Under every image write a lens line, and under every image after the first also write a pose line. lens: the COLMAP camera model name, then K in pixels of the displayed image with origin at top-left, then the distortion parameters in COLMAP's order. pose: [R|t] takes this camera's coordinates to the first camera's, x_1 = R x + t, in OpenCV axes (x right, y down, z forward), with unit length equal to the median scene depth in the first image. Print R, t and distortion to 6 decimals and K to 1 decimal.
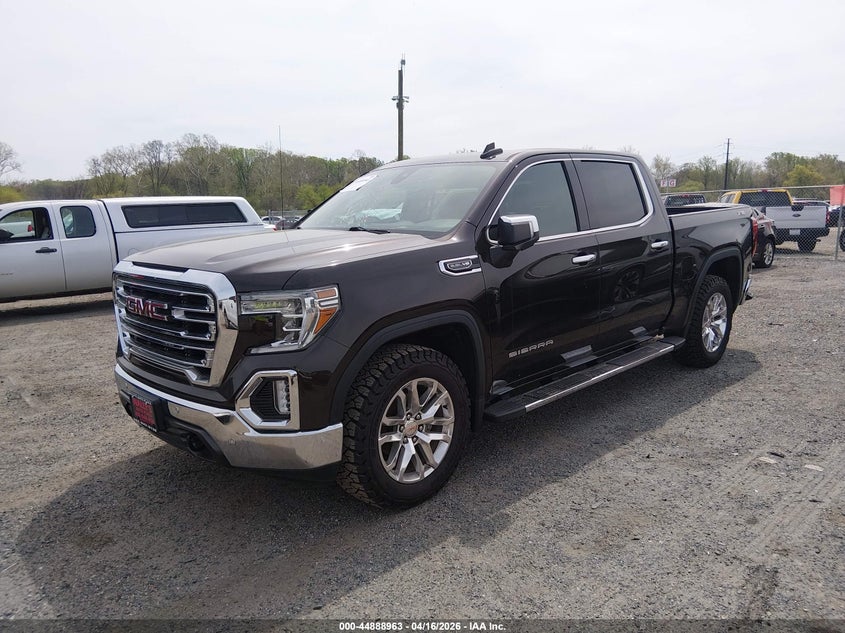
lens RADIAL K [[645.1, 0, 422.5], [0, 645.1, 316.5], [0, 0, 1]] dist [-0.001735, -0.001449]
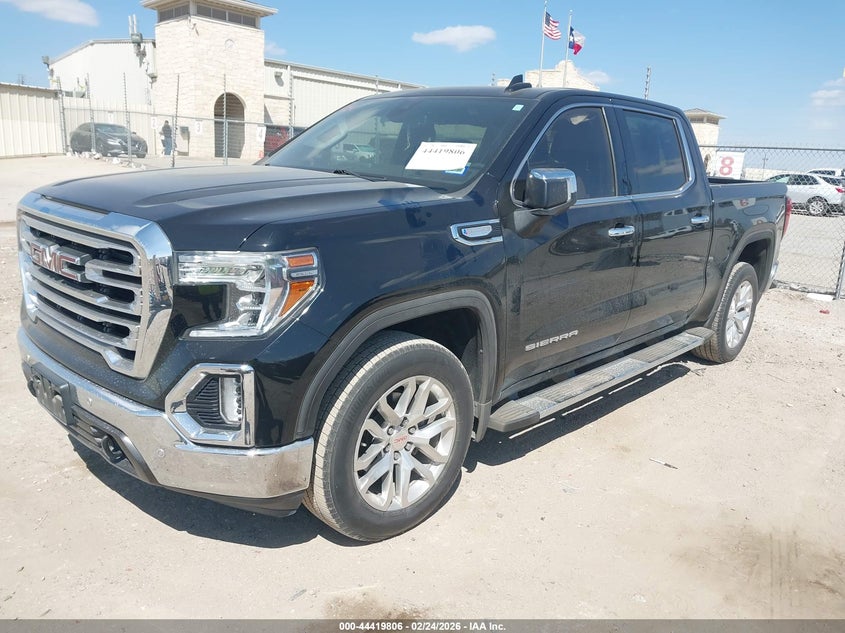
lens RADIAL K [[665.5, 0, 419.2], [0, 665.5, 329.0], [0, 0, 1]] dist [-0.008020, -0.006117]
pose [[0.997232, 0.059970, 0.043950, -0.042057], [-0.063244, 0.994996, 0.077353, -0.022877], [-0.039091, -0.079919, 0.996035, 0.237976]]
